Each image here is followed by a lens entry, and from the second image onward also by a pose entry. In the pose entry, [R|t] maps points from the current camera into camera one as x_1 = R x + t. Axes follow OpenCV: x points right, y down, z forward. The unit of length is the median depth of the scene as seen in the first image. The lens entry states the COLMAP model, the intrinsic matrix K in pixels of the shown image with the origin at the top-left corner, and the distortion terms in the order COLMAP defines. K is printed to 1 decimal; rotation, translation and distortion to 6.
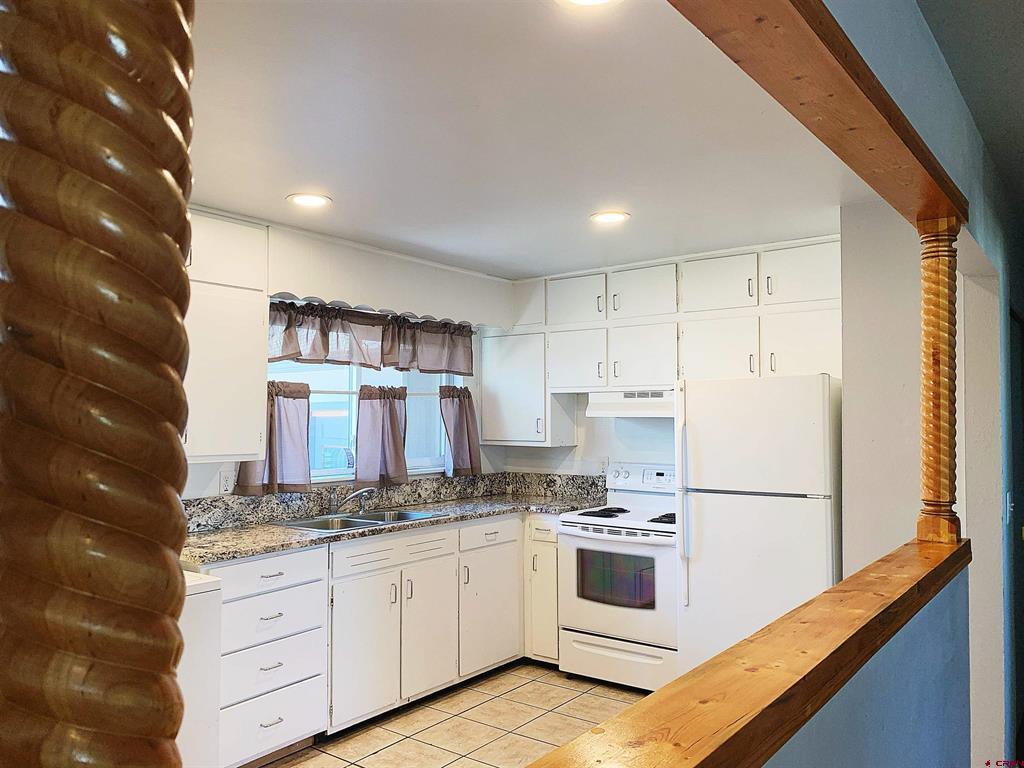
lens RADIAL K [[773.0, 0, 513.2], [0, 773.0, 386.9], [0, 0, 1]] dist [0.100122, -0.271702]
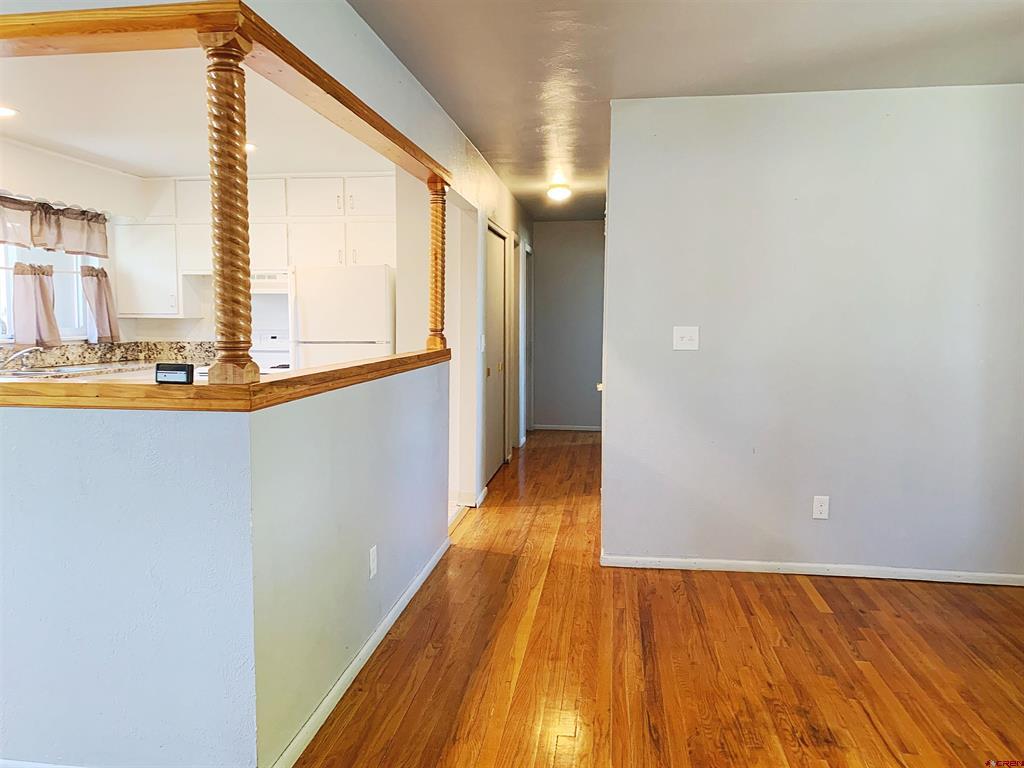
lens RADIAL K [[796.4, 0, 487.6], [0, 796.4, 382.4], [0, 0, 1]] dist [0.043939, -0.044185]
pose [[0.883500, -0.036789, 0.466984, -0.135185], [-0.021854, 0.992588, 0.119543, 0.016665], [-0.467921, -0.115822, 0.876148, -0.400023]]
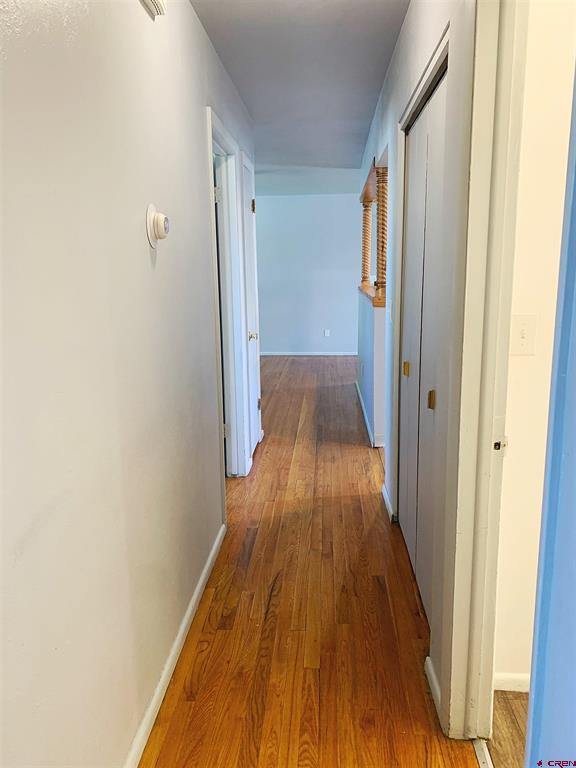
lens RADIAL K [[577.6, 0, 288.0], [0, 577.6, 384.0], [0, 0, 1]] dist [0.028268, -0.052996]
pose [[-0.837101, 0.126360, -0.532255, 0.873750], [0.043404, 0.985231, 0.165636, 0.069960], [0.545324, 0.115551, -0.830223, 1.146489]]
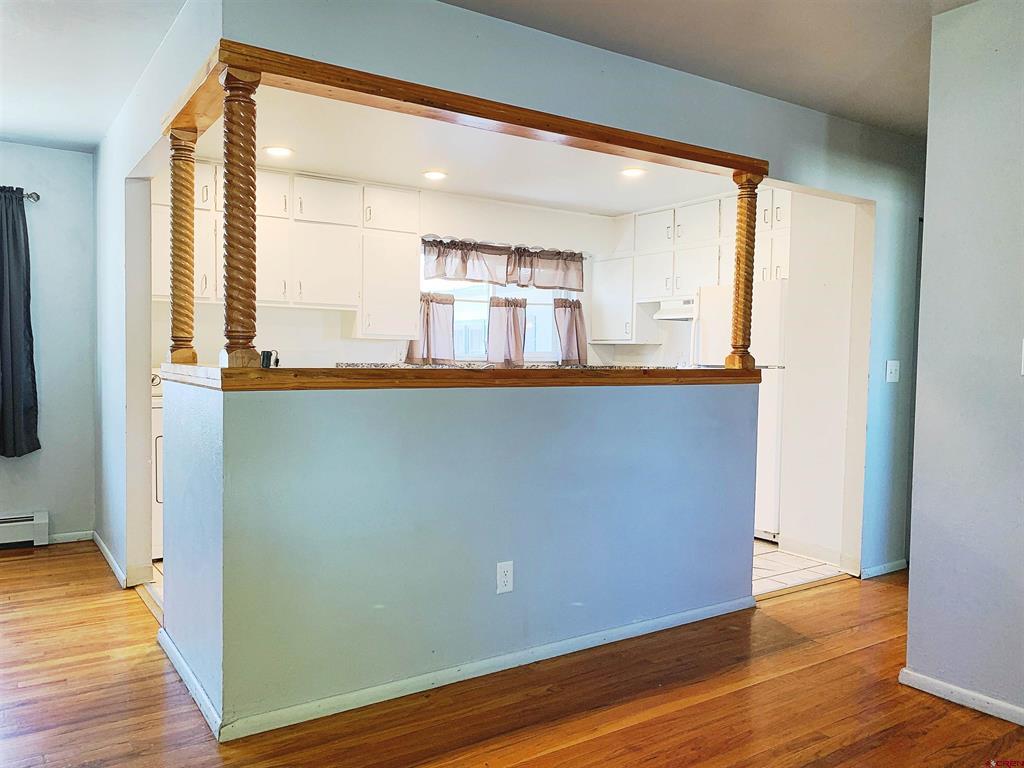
lens RADIAL K [[770.1, 0, 482.3], [0, 770.1, 386.6], [0, 0, 1]] dist [0.028268, -0.052996]
pose [[0.938508, 0.028168, -0.344108, 0.279843], [0.000251, 0.996610, 0.082265, 0.045500], [0.345259, -0.077292, 0.935319, -0.356419]]
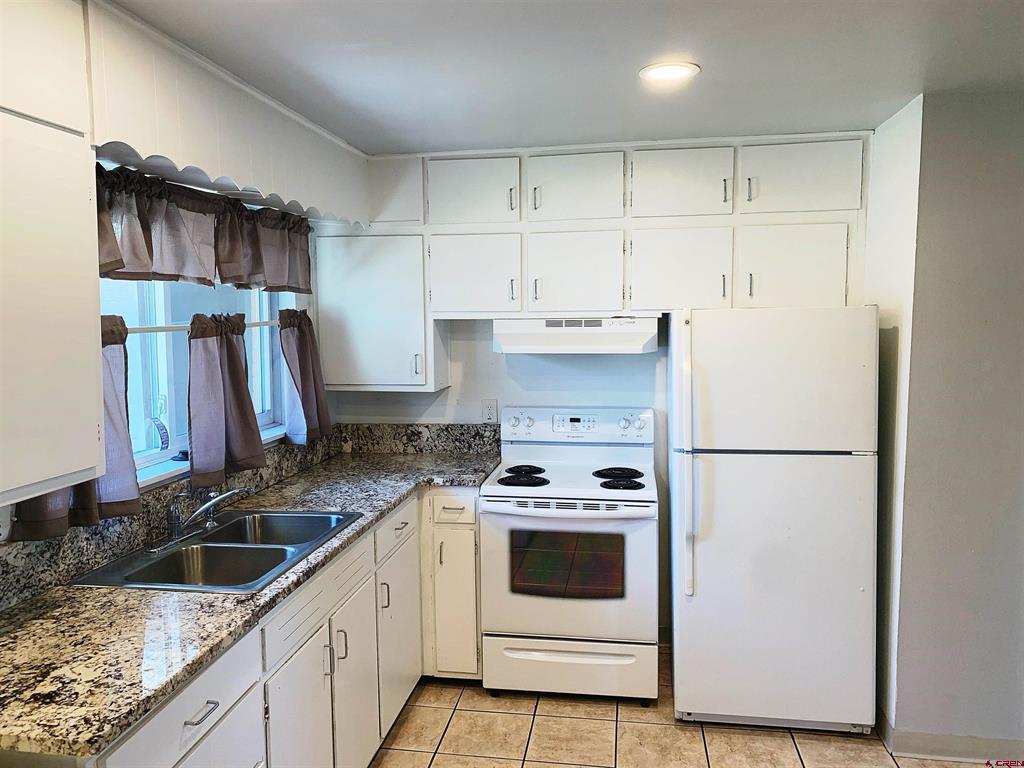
lens RADIAL K [[778.9, 0, 504.6], [0, 778.9, 380.6], [0, 0, 1]] dist [0.046123, -0.051261]
pose [[0.887318, -0.046578, 0.458799, -0.252951], [-0.010767, 0.992522, 0.121586, -0.026678], [-0.461032, -0.112826, 0.880182, 0.341043]]
